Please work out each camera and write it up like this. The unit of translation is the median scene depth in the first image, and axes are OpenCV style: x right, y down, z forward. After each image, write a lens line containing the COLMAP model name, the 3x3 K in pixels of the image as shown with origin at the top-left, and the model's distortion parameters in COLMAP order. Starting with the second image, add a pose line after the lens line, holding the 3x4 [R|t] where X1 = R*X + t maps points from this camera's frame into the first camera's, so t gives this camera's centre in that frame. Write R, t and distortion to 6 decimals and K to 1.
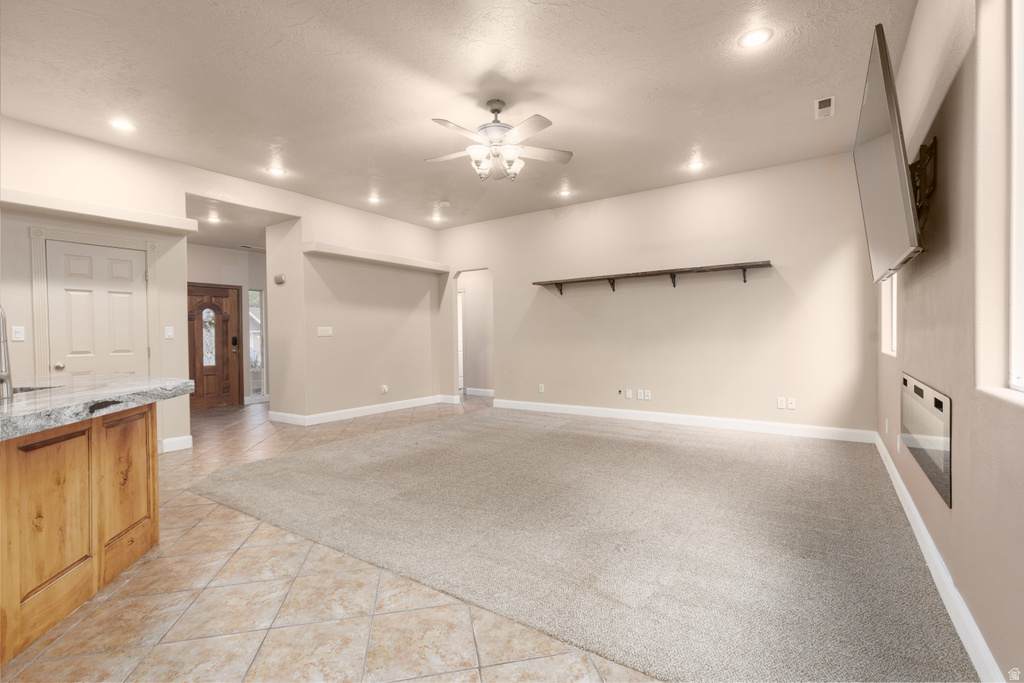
lens RADIAL K [[456.4, 0, 513.5], [0, 456.4, 338.1], [0, 0, 1]] dist [0.005660, -0.000102]
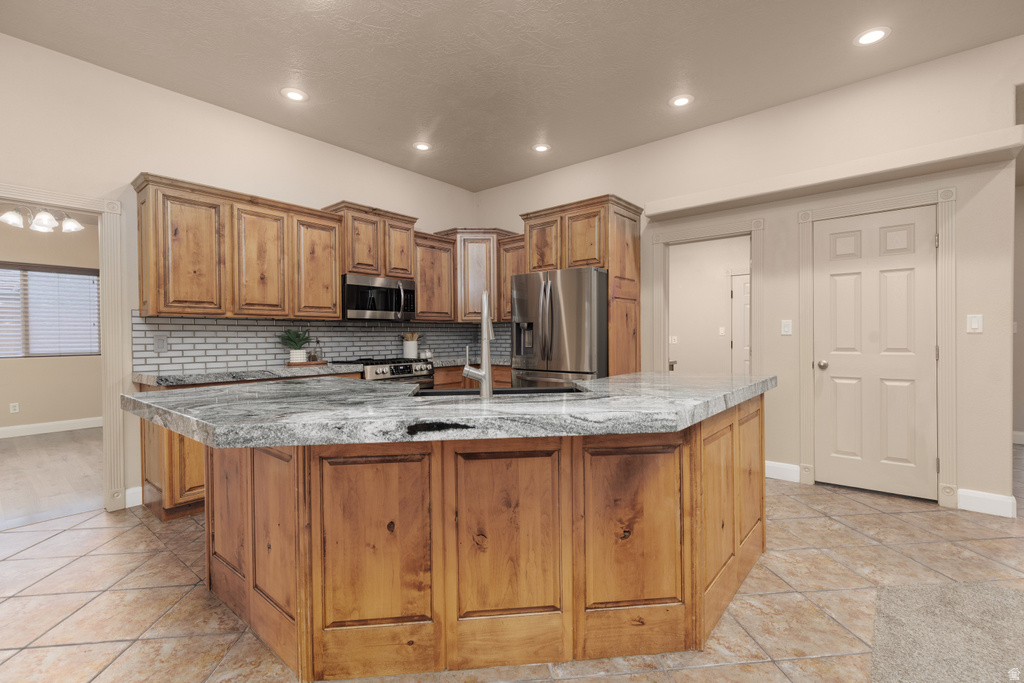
lens RADIAL K [[456.4, 0, 517.2], [0, 456.4, 340.2], [0, 0, 1]] dist [0.005660, -0.000102]
pose [[-0.099305, 0.022234, -0.994809, -0.120433], [0.003631, 0.999752, 0.021982, -0.010066], [0.995050, -0.001429, -0.099361, 0.905600]]
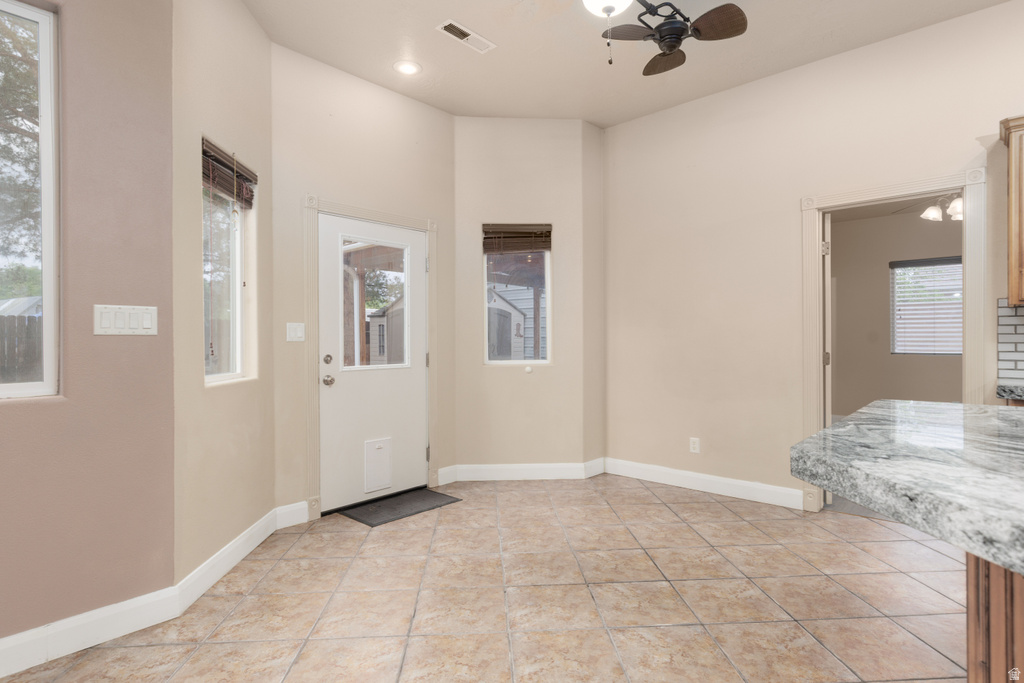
lens RADIAL K [[527.4, 0, 515.1], [0, 527.4, 340.6], [0, 0, 1]] dist [-0.003215, -0.000047]
pose [[-0.988854, 0.017337, 0.147875, -0.436039], [0.018562, 0.999804, 0.006911, -0.006368], [-0.147726, 0.009579, -0.988982, 1.025152]]
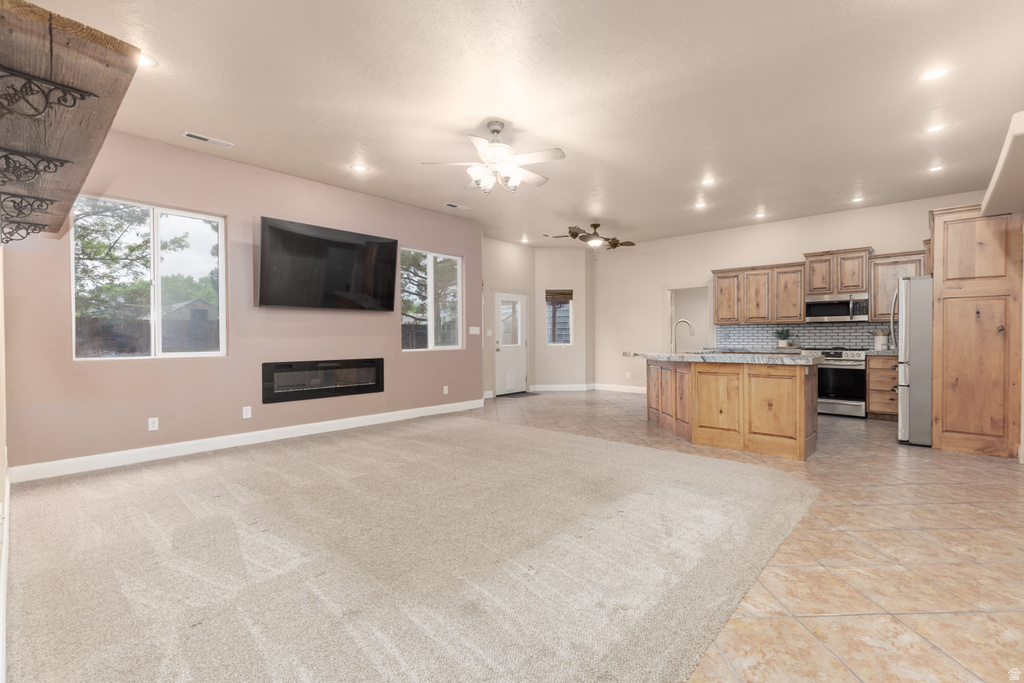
lens RADIAL K [[456.4, 0, 518.1], [0, 456.4, 337.6], [0, 0, 1]] dist [0.005660, -0.000102]
pose [[-0.990447, 0.018465, 0.136653, -0.358648], [0.020089, 0.999743, 0.010516, -0.027112], [-0.136424, 0.013161, -0.990563, 3.355396]]
